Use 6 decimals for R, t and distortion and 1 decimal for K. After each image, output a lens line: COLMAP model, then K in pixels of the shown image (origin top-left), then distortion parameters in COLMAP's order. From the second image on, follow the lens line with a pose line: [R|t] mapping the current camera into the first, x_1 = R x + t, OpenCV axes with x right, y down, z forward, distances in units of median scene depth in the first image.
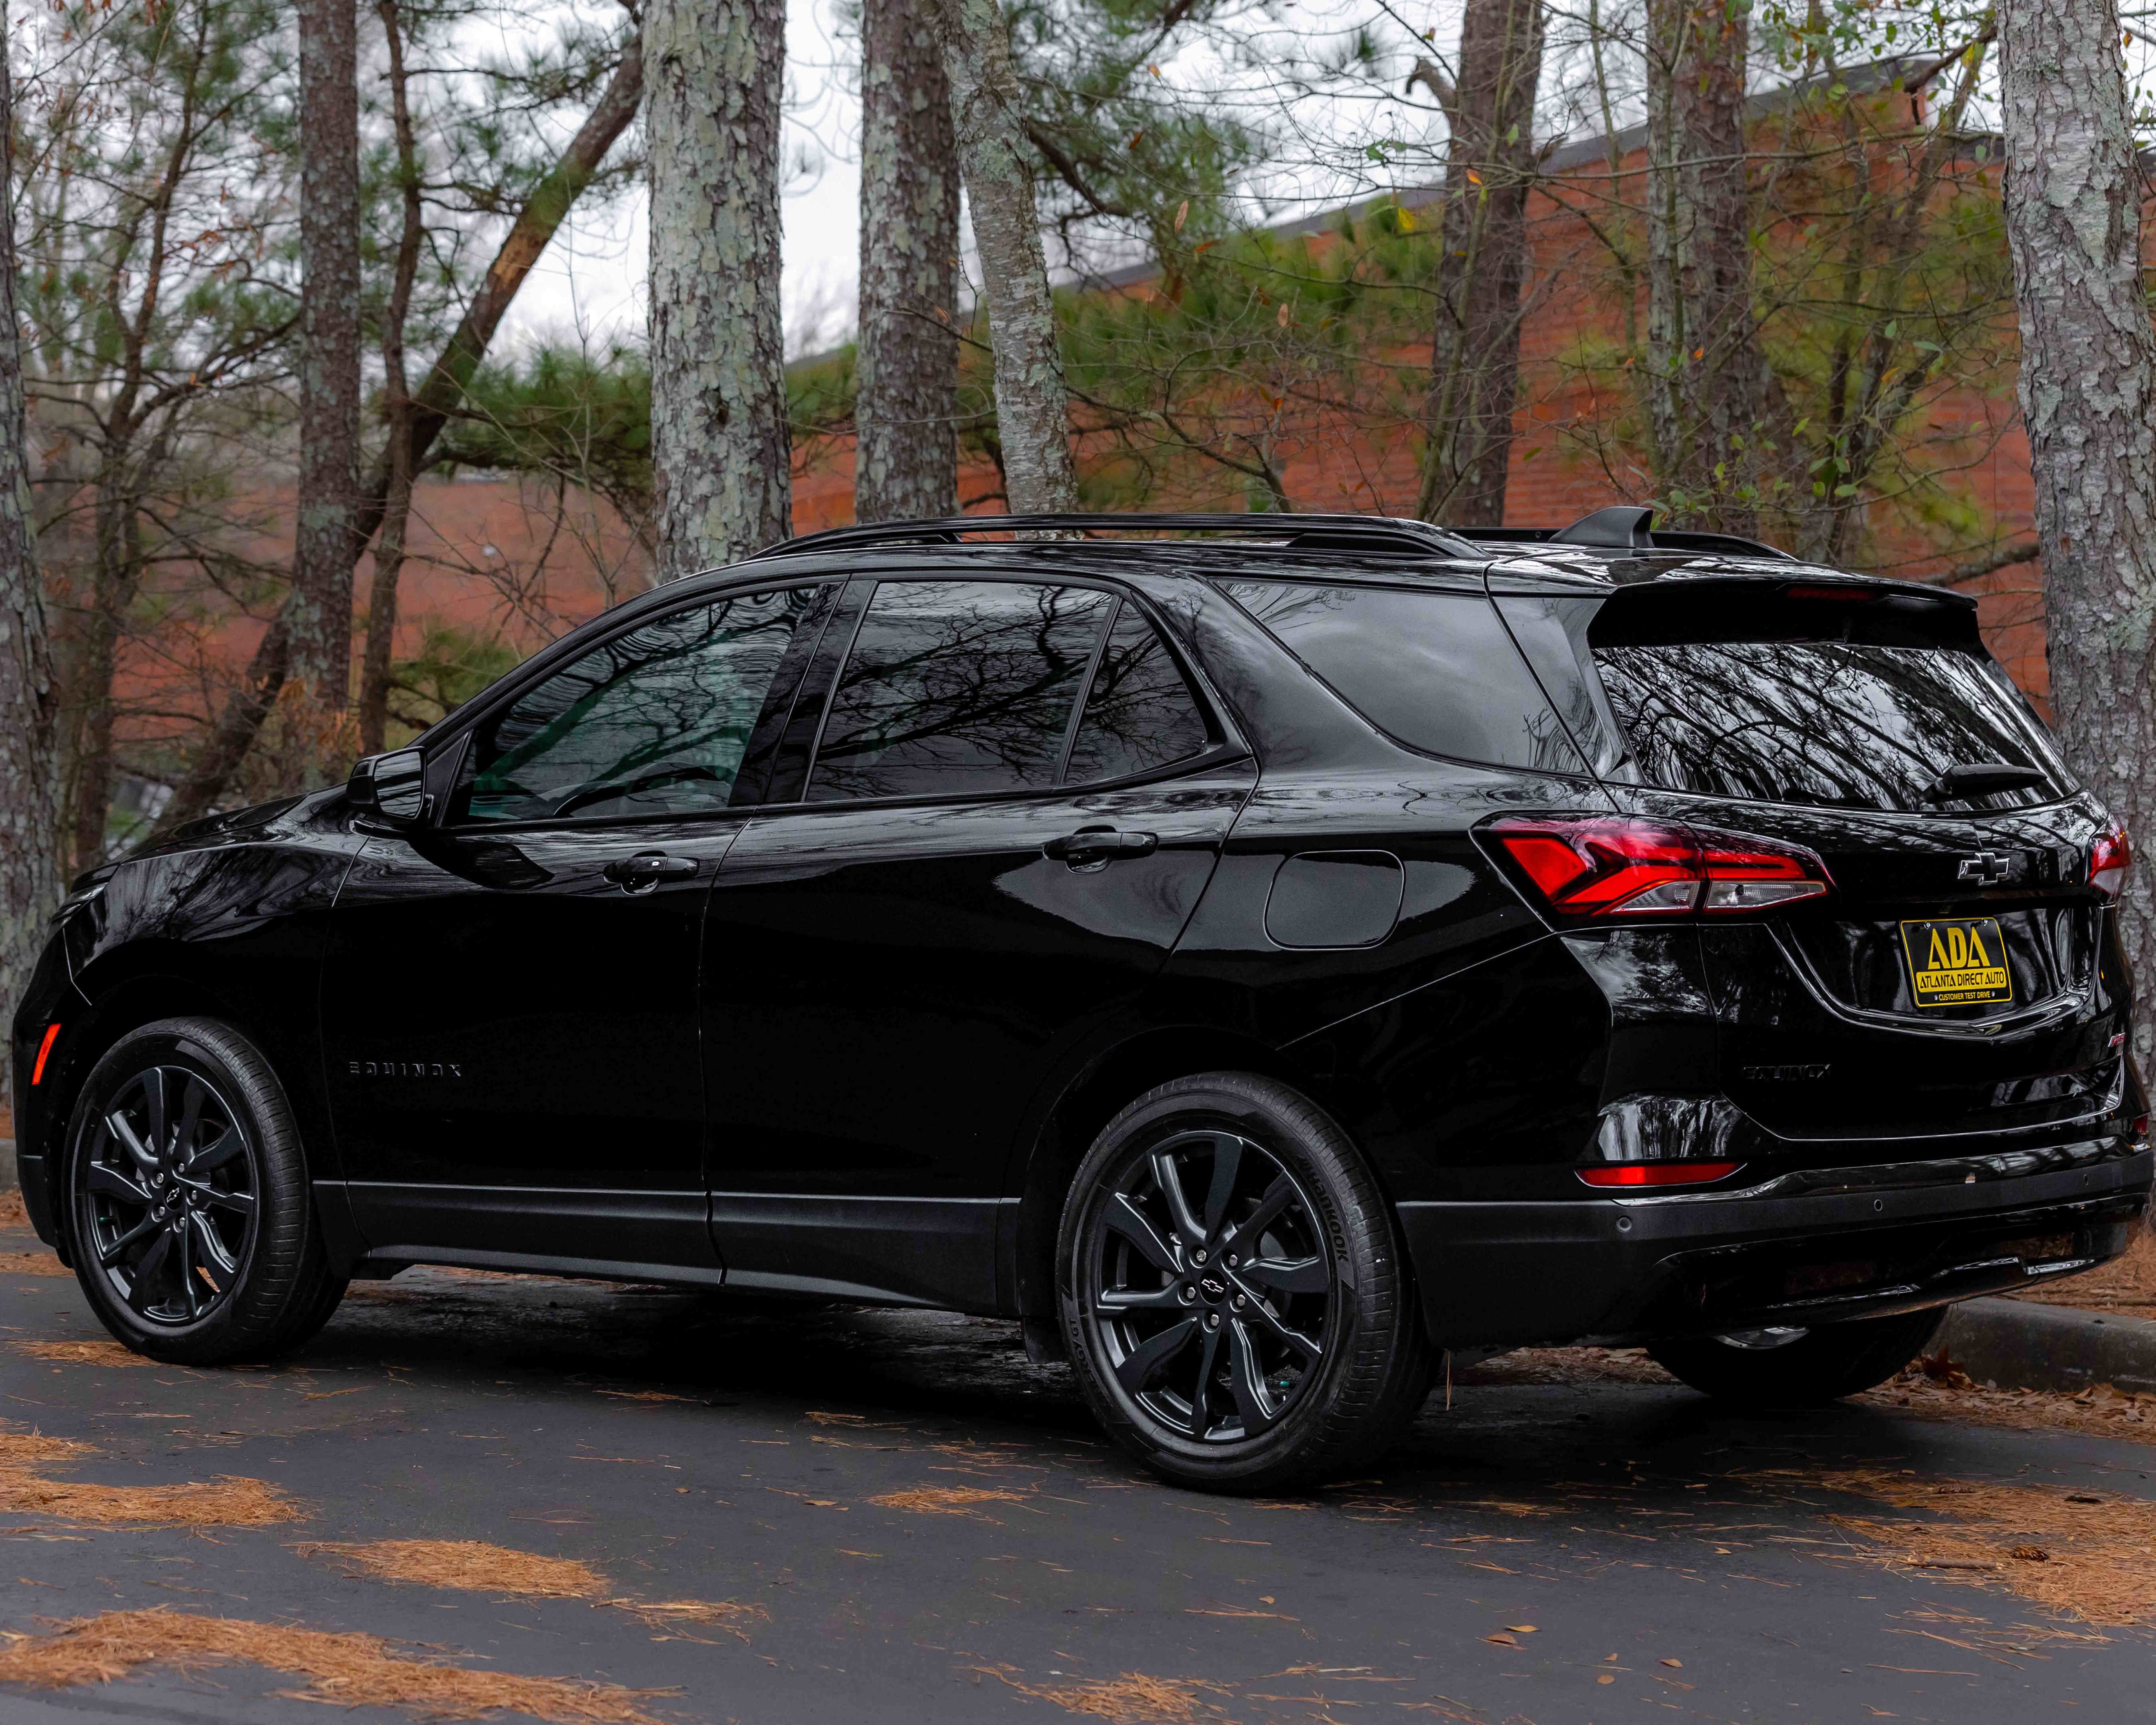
lens RADIAL K [[5253.0, 0, 1079.5], [0, 5253.0, 857.6], [0, 0, 1]] dist [0.096197, 0.000000]
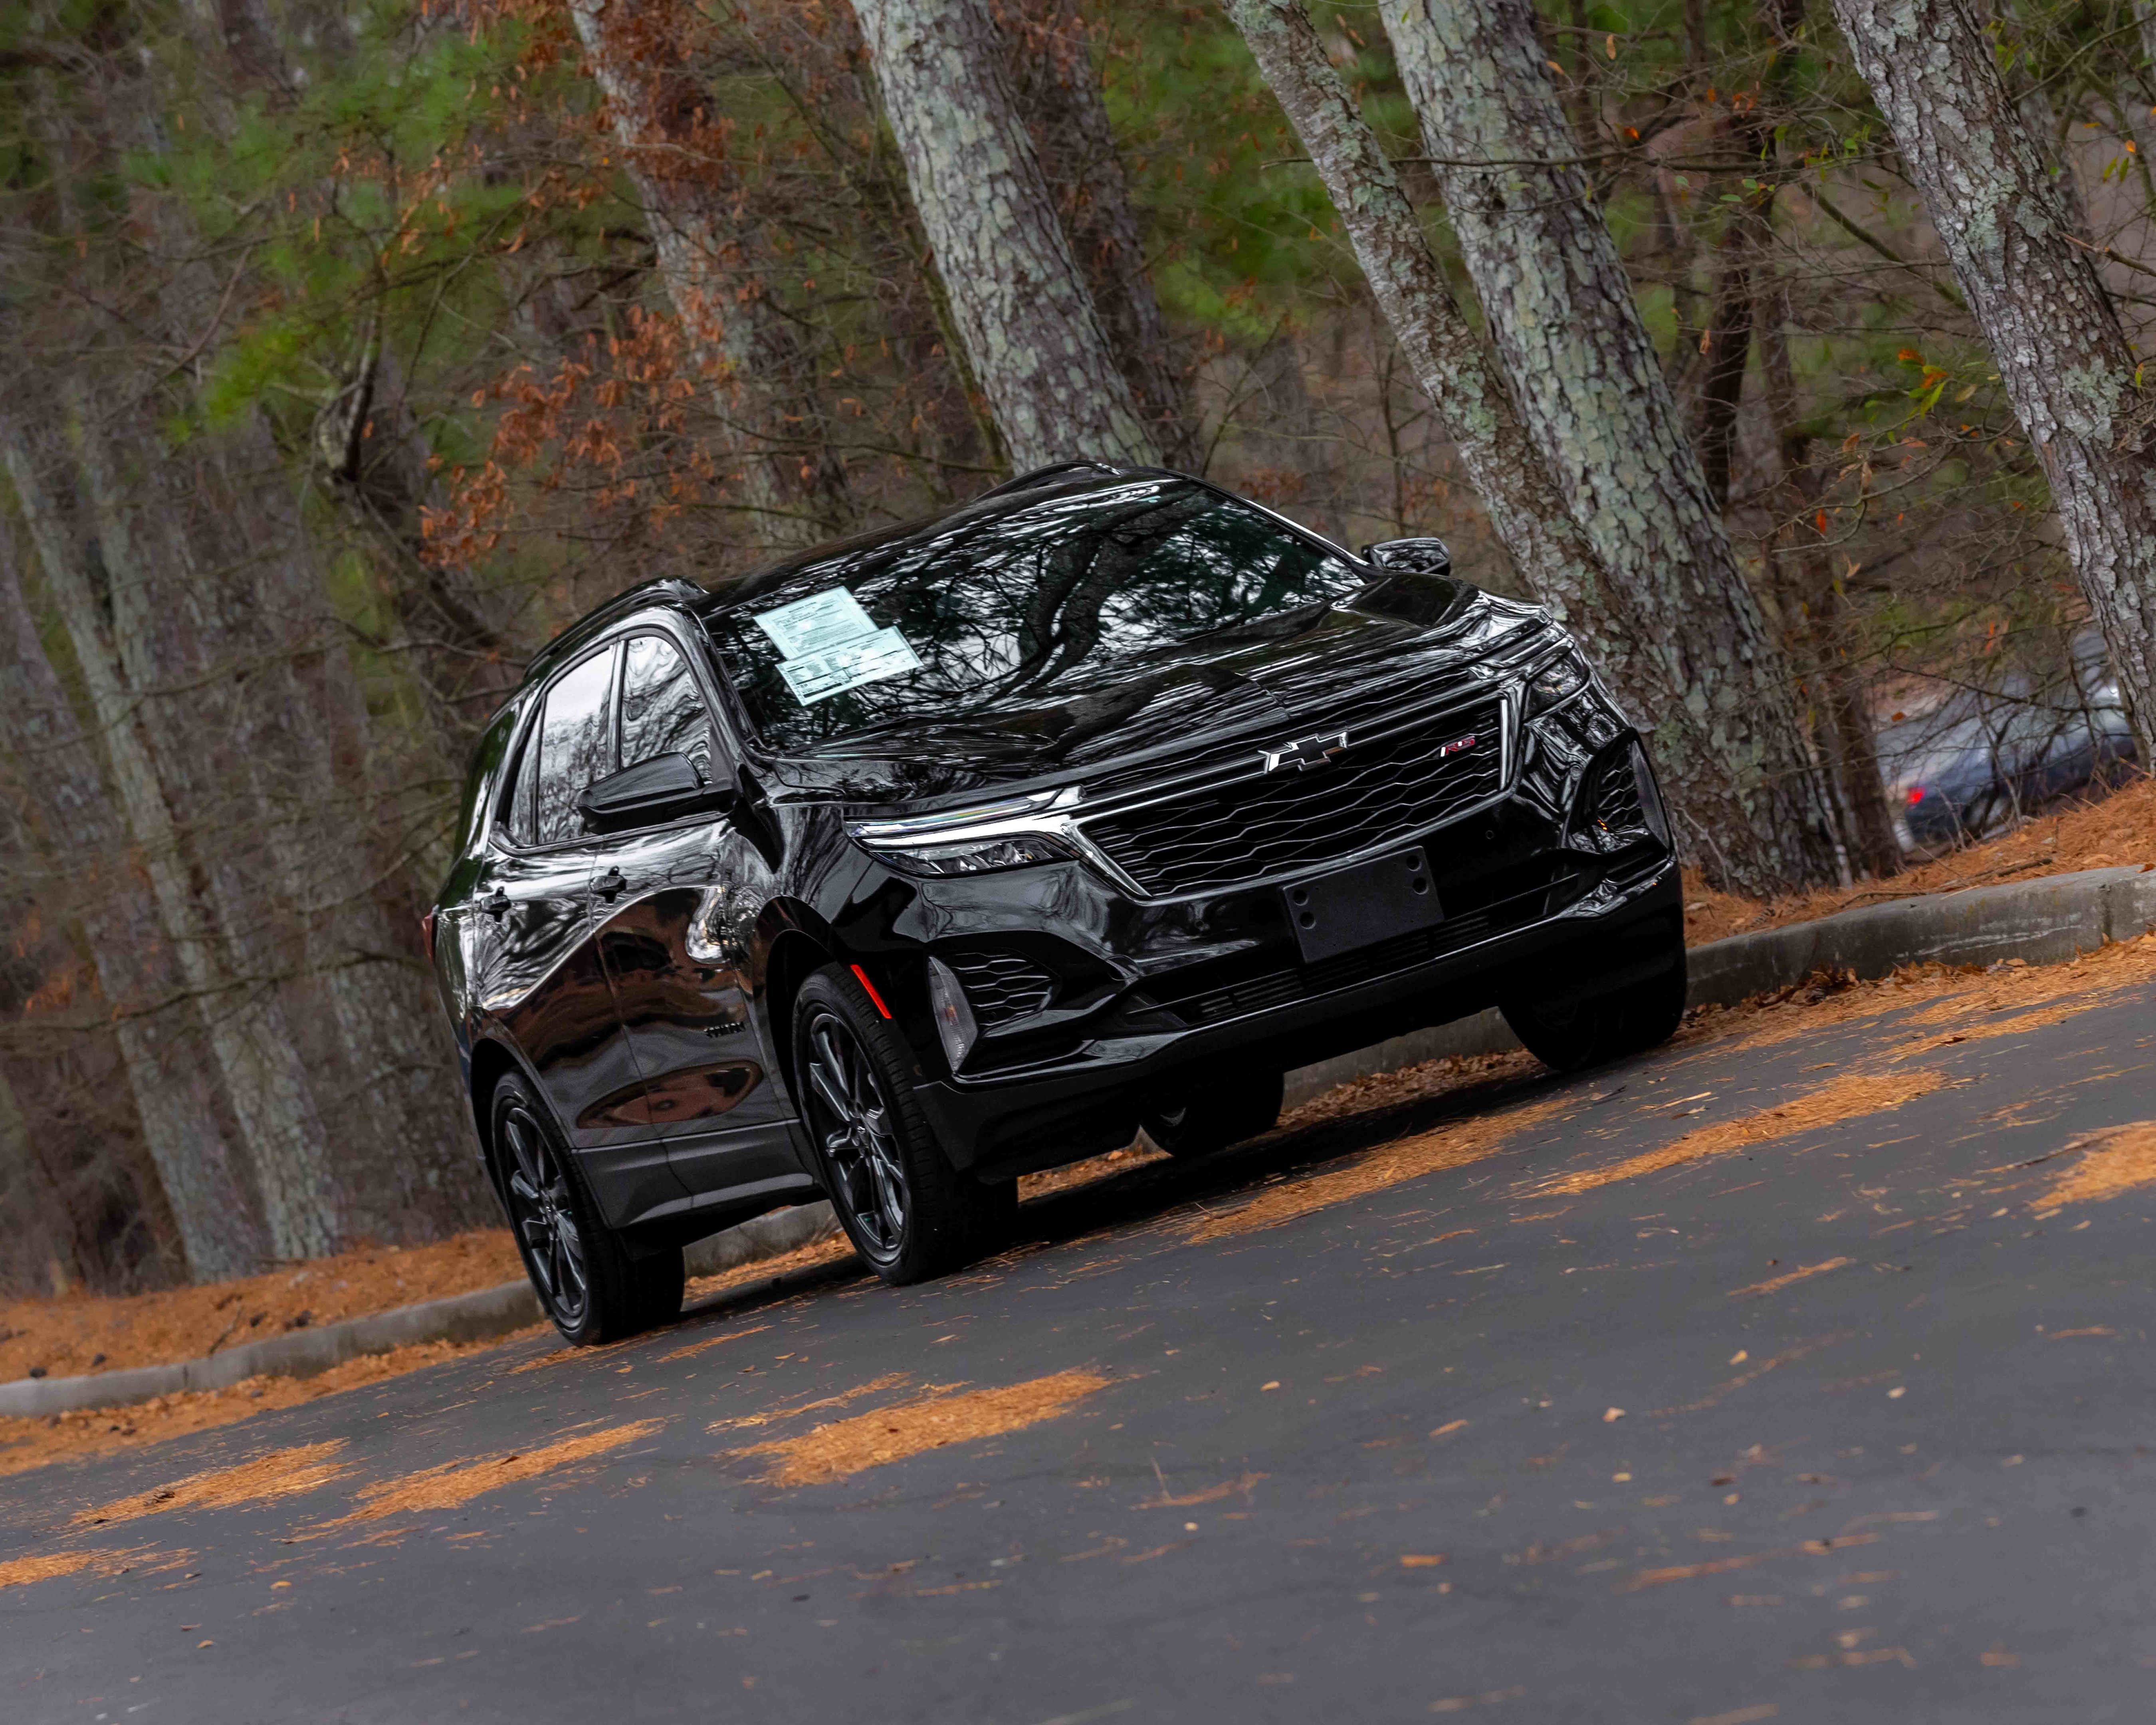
lens RADIAL K [[9191.1, 0, 1069.3], [0, 9191.1, 871.8], [0, 0, 1]] dist [-0.099556, 0.000000]
pose [[0.828083, -0.263023, -0.495074, 0.792961], [0.288073, 0.957236, -0.026715, 0.064799], [0.480929, -0.120495, 0.868440, -0.592684]]
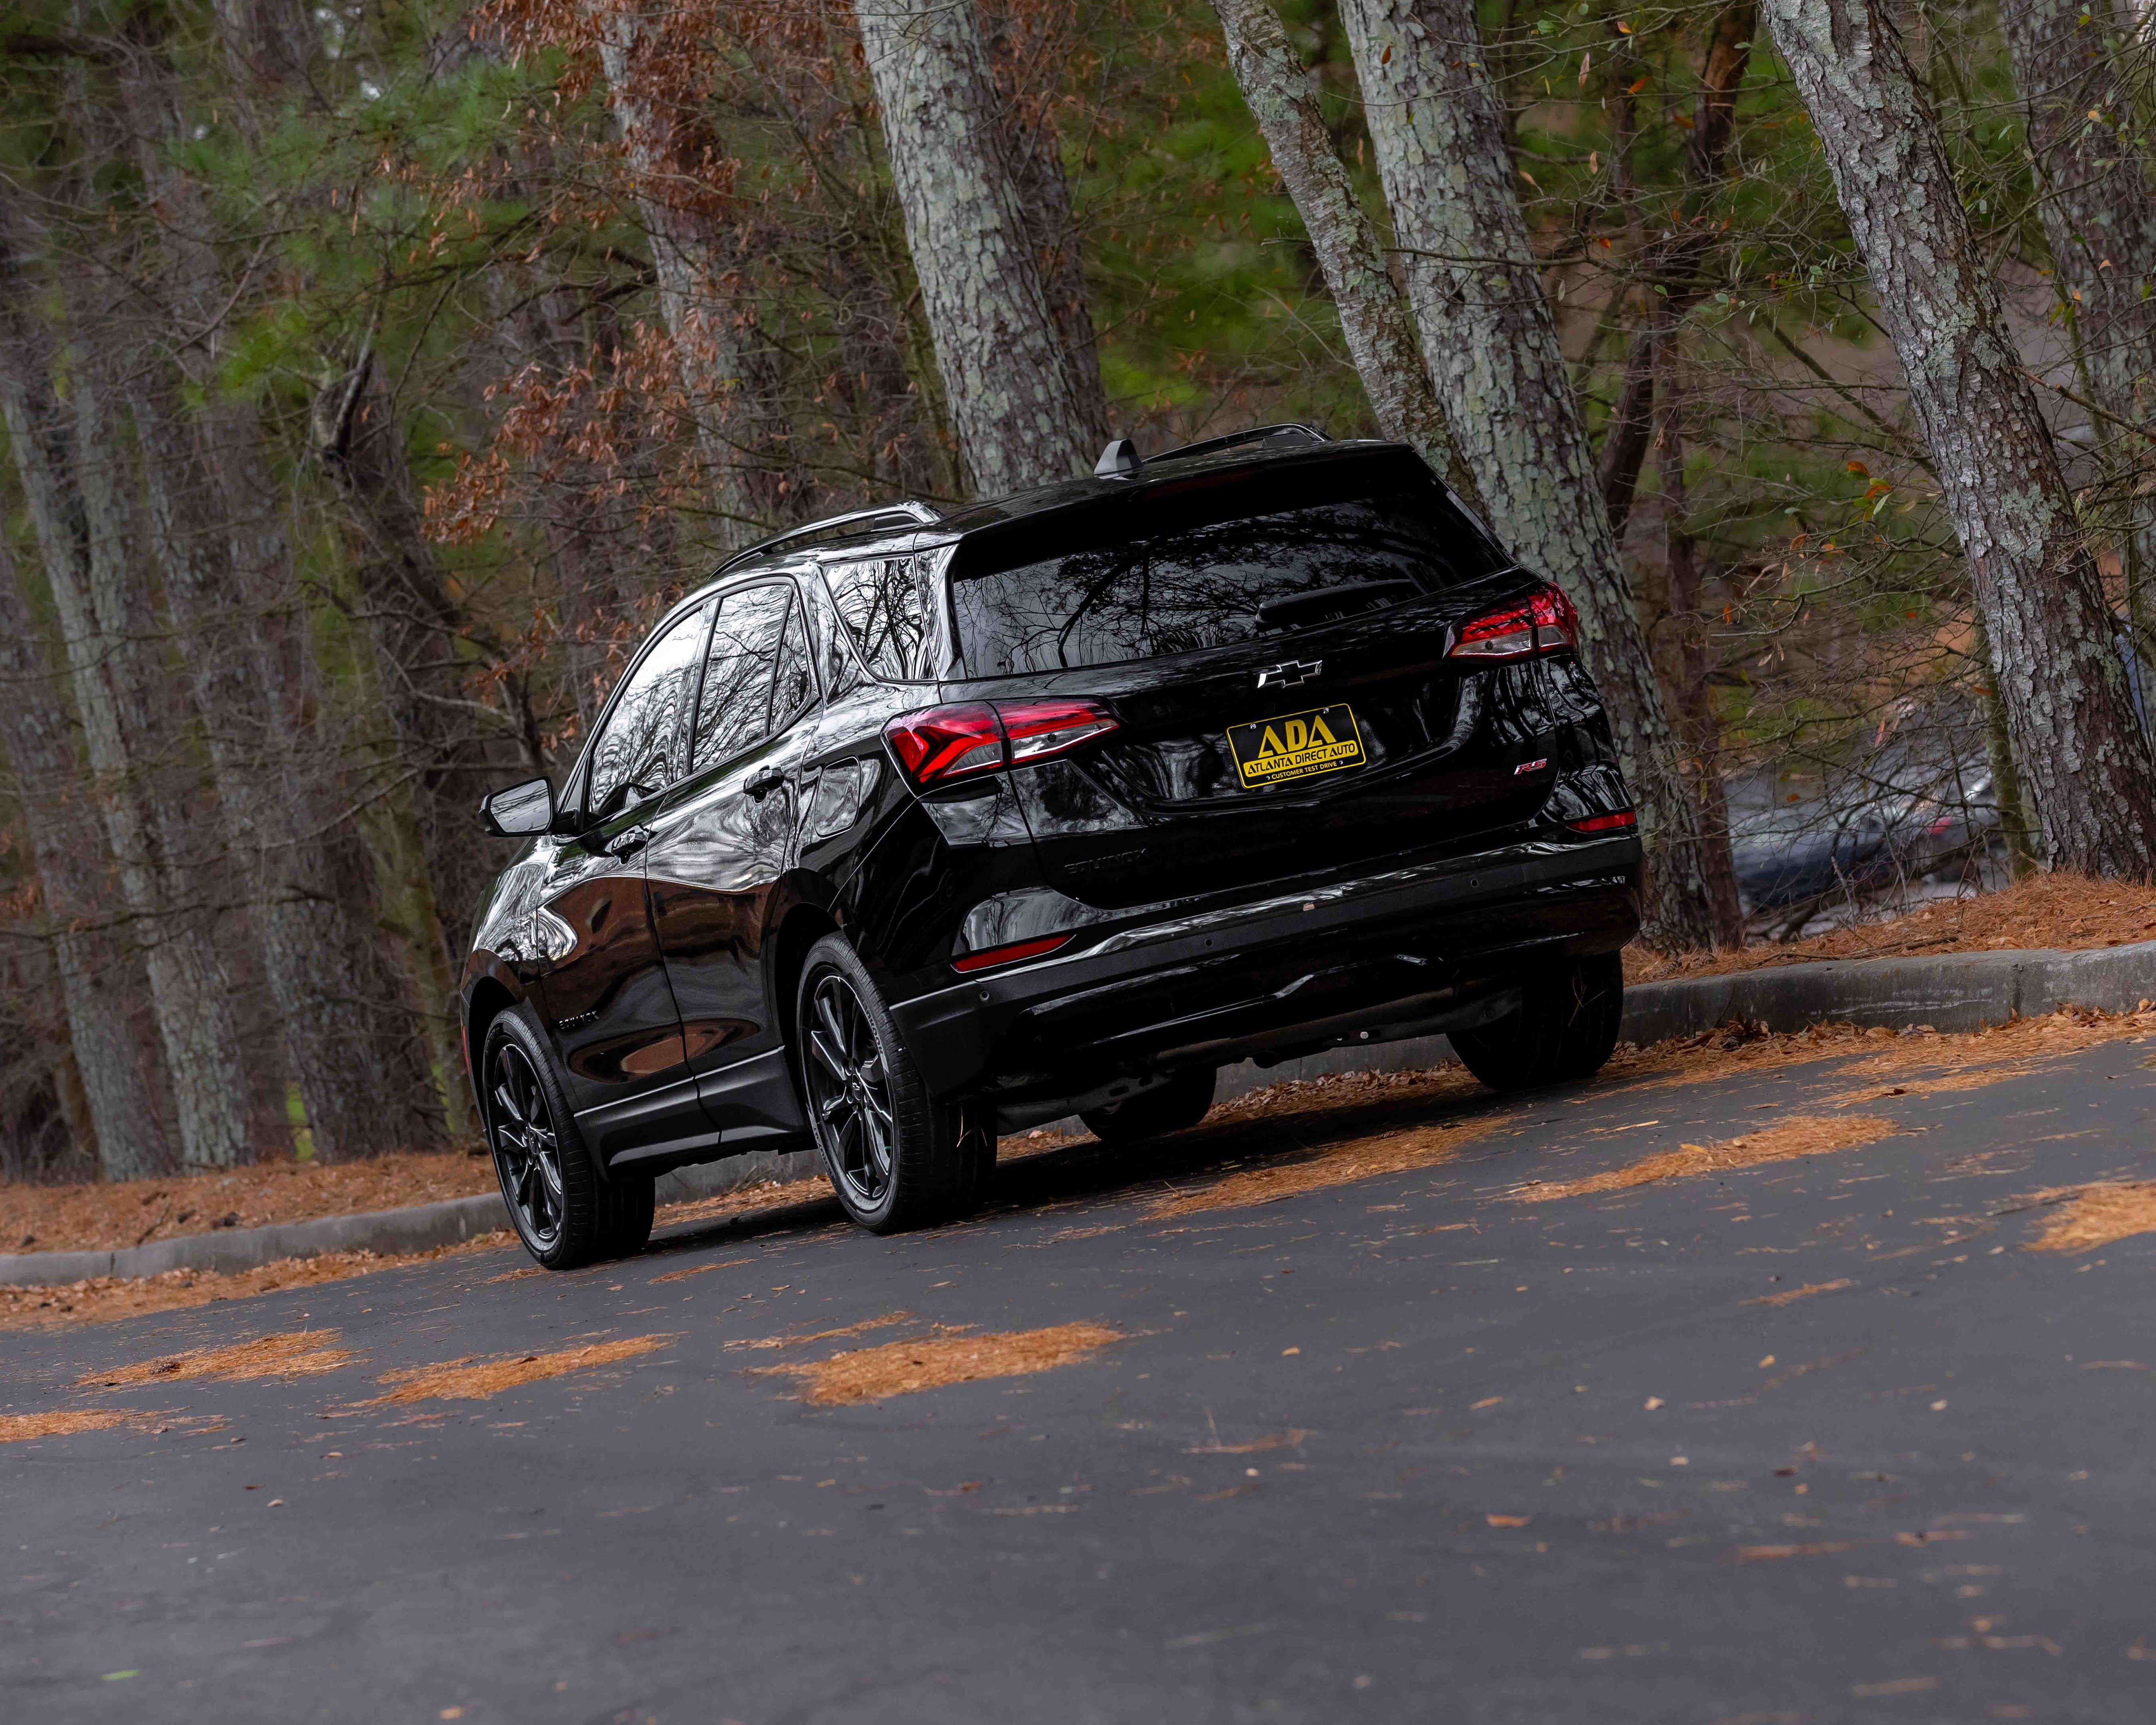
lens RADIAL K [[8356.3, 0, 1071.8], [0, 8356.3, 860.9], [0, 0, 1]] dist [-0.048431, 0.000000]
pose [[0.860834, -0.188838, -0.472552, 0.753498], [0.201644, 0.979166, -0.023959, 0.059295], [0.467231, -0.074662, 0.880977, -0.598003]]
